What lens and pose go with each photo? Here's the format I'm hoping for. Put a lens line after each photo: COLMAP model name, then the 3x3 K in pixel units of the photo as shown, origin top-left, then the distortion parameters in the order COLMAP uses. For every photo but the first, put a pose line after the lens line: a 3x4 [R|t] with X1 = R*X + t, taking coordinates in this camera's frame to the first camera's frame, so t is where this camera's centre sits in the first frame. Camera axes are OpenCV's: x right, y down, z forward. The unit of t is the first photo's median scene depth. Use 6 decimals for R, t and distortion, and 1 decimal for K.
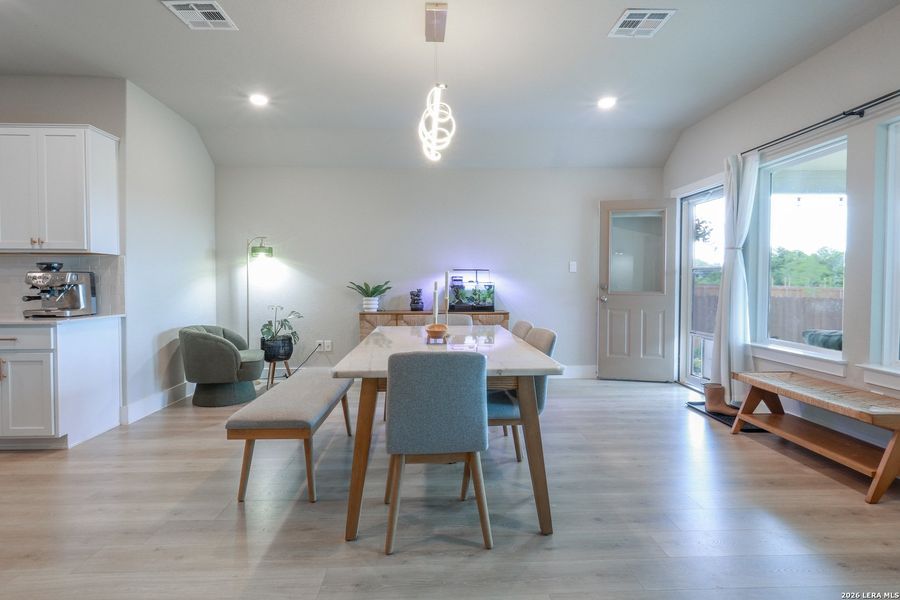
lens RADIAL K [[429.0, 0, 445.7], [0, 429.0, 294.0], [0, 0, 1]] dist [-0.011697, 0.001410]
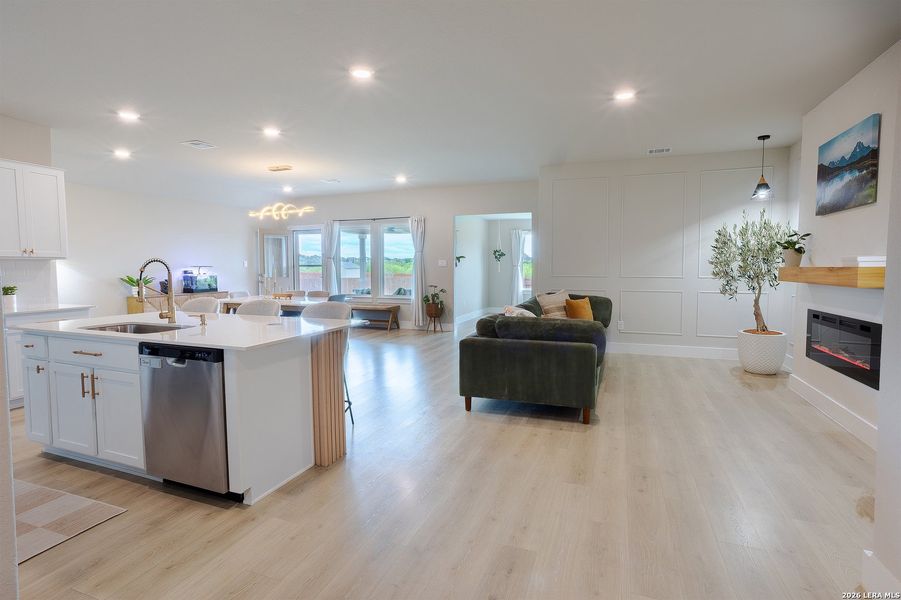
lens RADIAL K [[429.5, 0, 446.2], [0, 429.5, 293.9], [0, 0, 1]] dist [-0.011697, 0.001410]
pose [[0.415569, -0.059681, 0.907601, -1.011842], [0.025797, 0.998217, 0.053828, -0.015775], [-0.909196, 0.001044, 0.416368, -0.496660]]
